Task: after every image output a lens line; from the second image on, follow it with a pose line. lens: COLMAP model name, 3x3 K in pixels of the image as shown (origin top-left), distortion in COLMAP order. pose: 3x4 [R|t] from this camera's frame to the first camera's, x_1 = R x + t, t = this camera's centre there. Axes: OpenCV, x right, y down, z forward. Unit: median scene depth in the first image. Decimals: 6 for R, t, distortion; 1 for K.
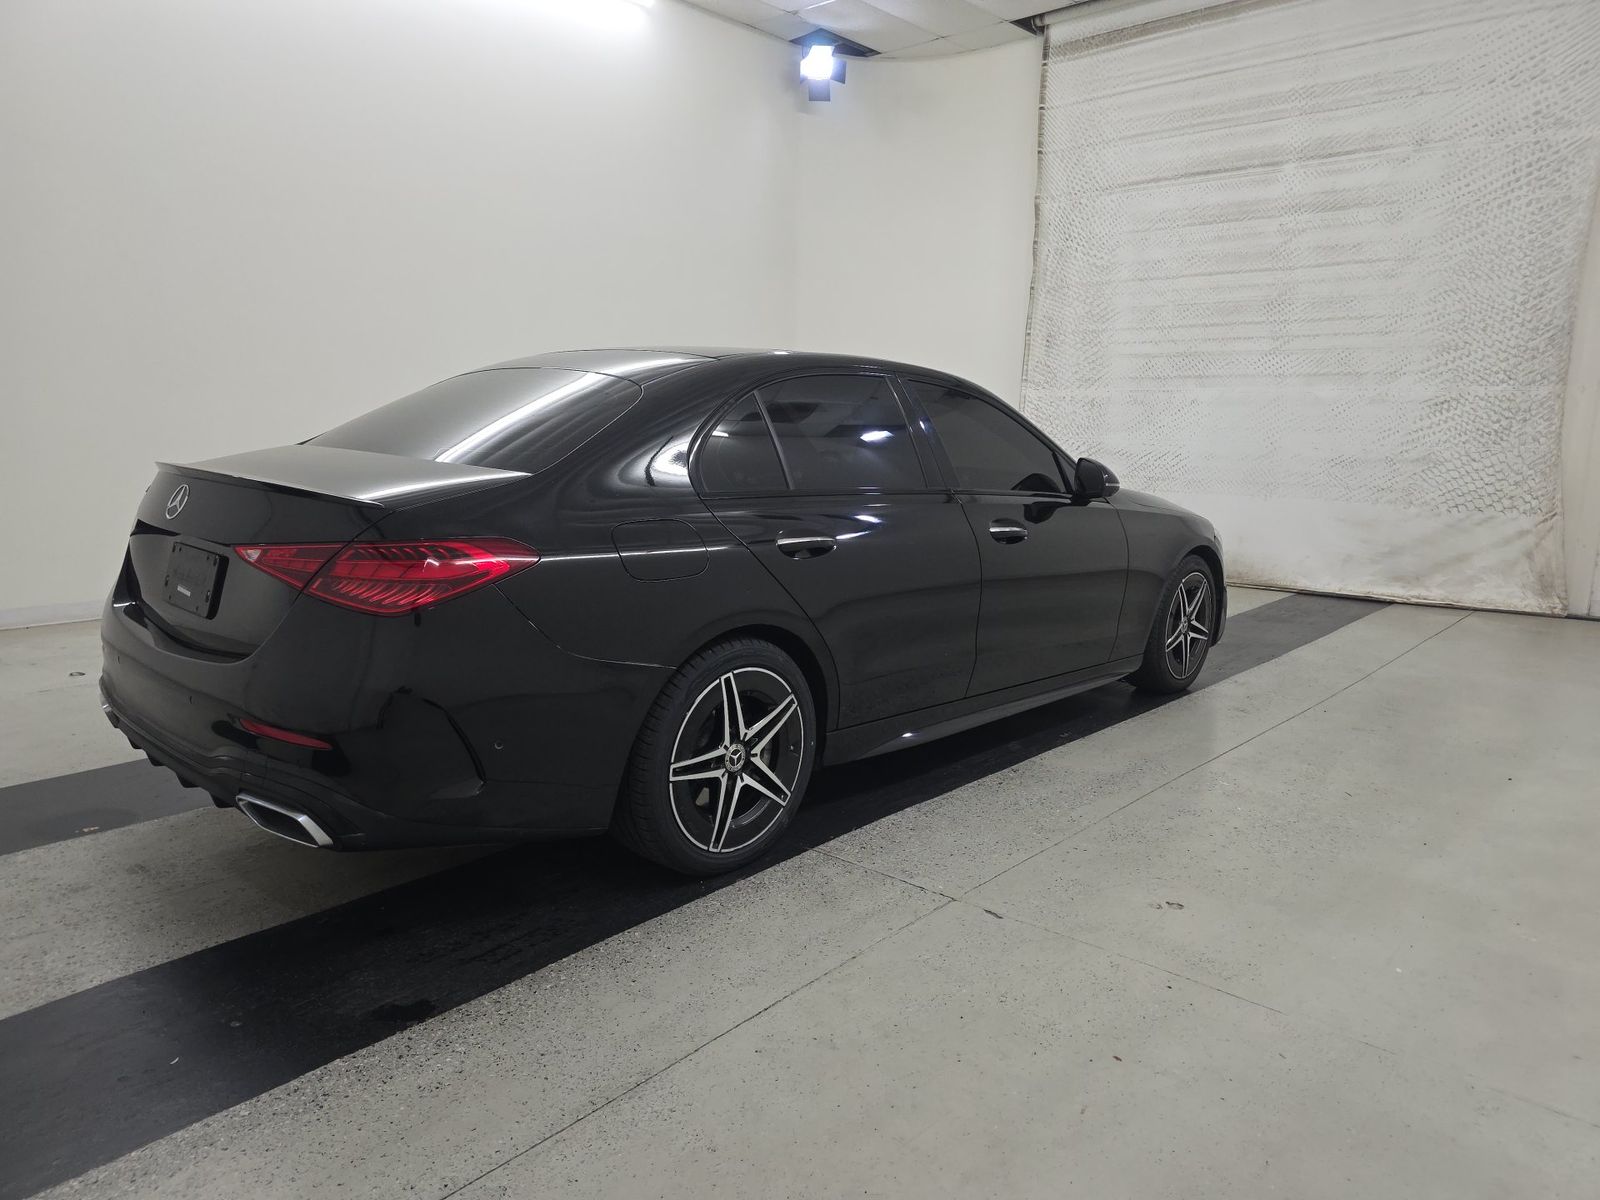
lens RADIAL K [[1071.2, 0, 799.4], [0, 1071.2, 613.7], [0, 0, 1]] dist [0.042446, -0.032905]
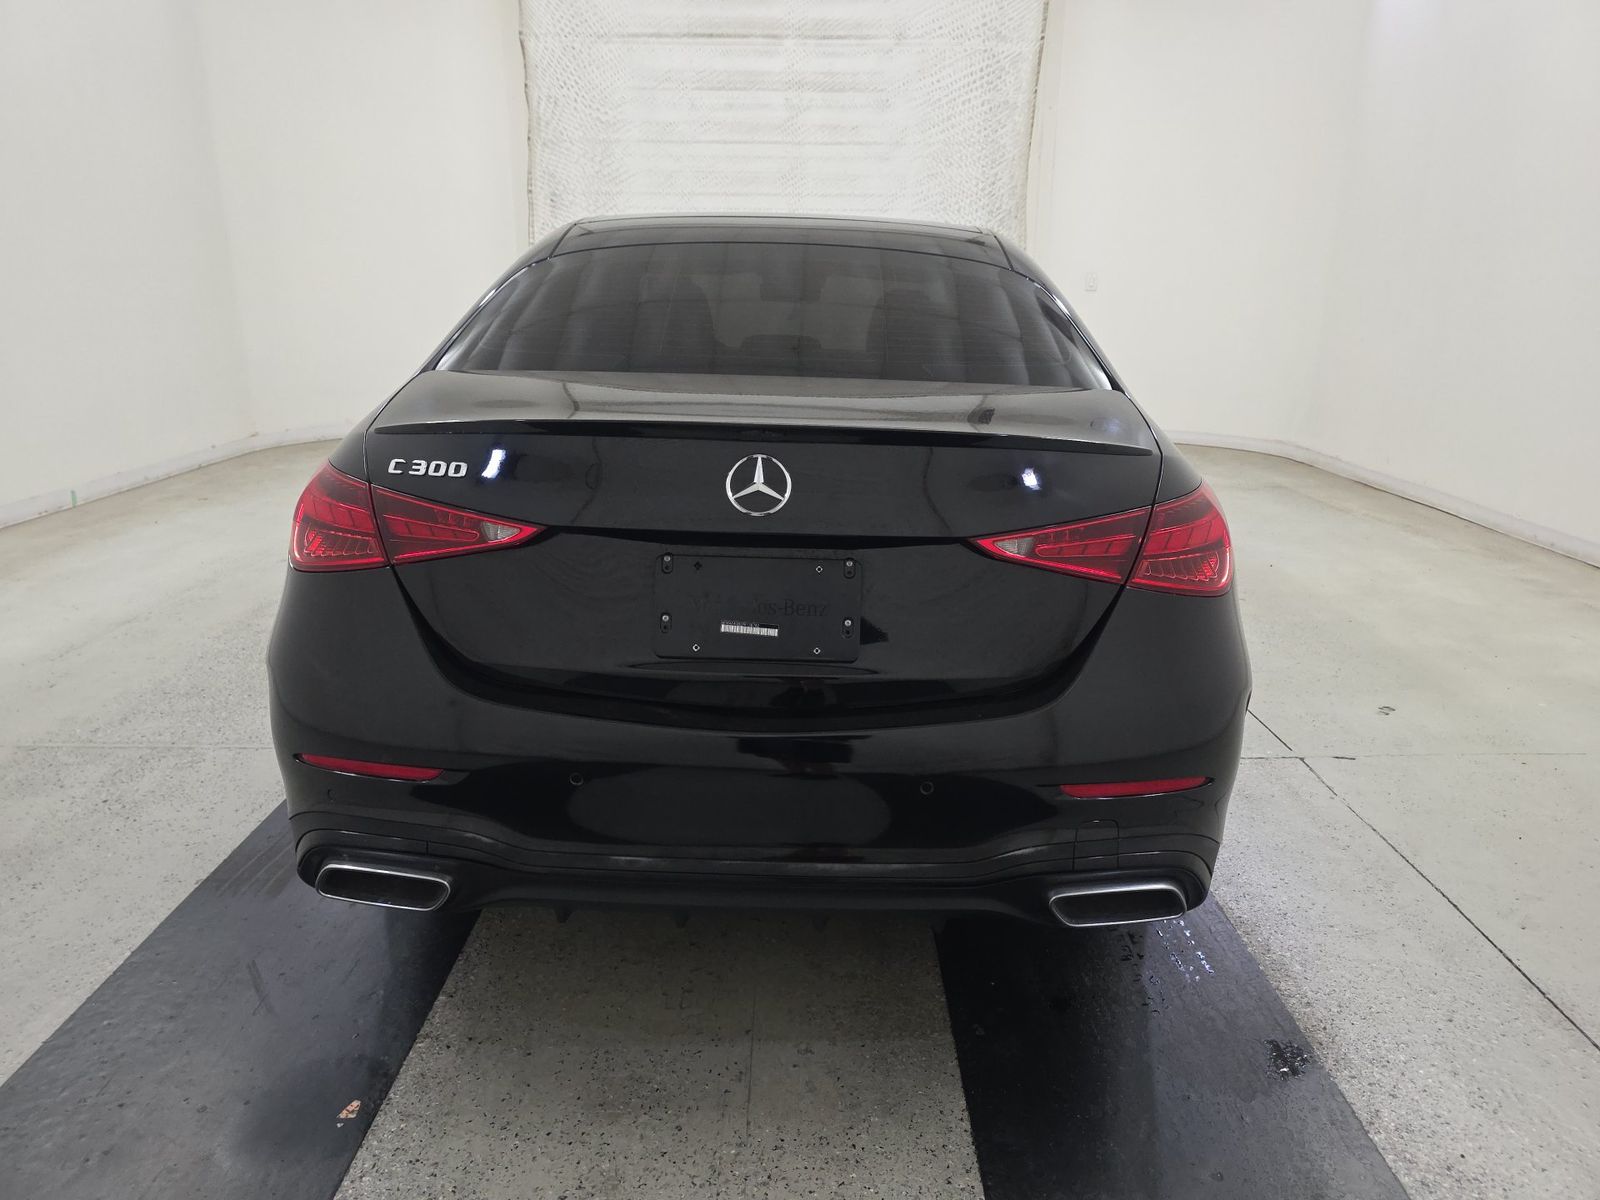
lens RADIAL K [[1071.2, 0, 803.3], [0, 1071.2, 597.3], [0, 0, 1]] dist [0.042446, -0.032905]
pose [[0.741421, -0.196739, 0.641552, -0.337347], [0.128126, 0.979971, 0.152448, -0.044636], [-0.658695, -0.030828, 0.751778, 0.196624]]
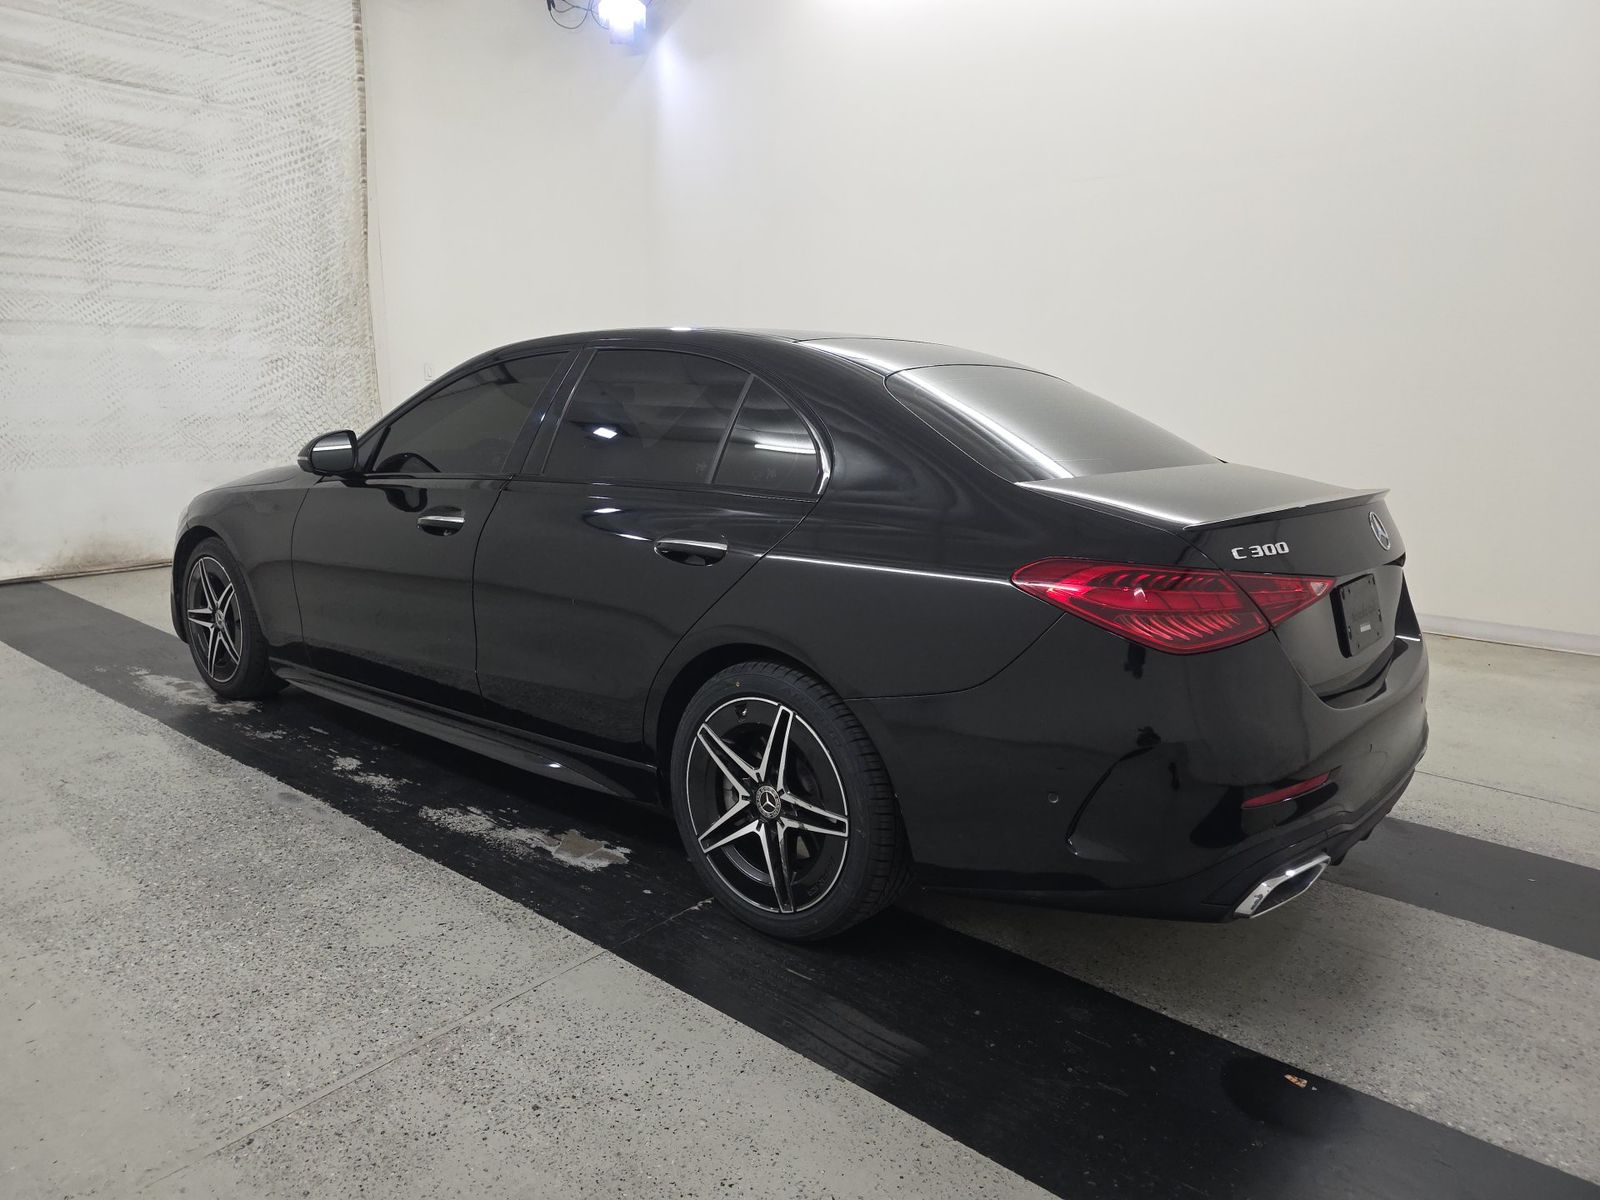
lens RADIAL K [[1071.2, 0, 801.0], [0, 1071.2, 597.2], [0, 0, 1]] dist [0.042446, -0.032905]
pose [[-0.045175, -0.215162, 0.975533, -0.523640], [0.166779, 0.961200, 0.219724, -0.118114], [-0.984959, 0.172625, -0.007538, 0.538047]]
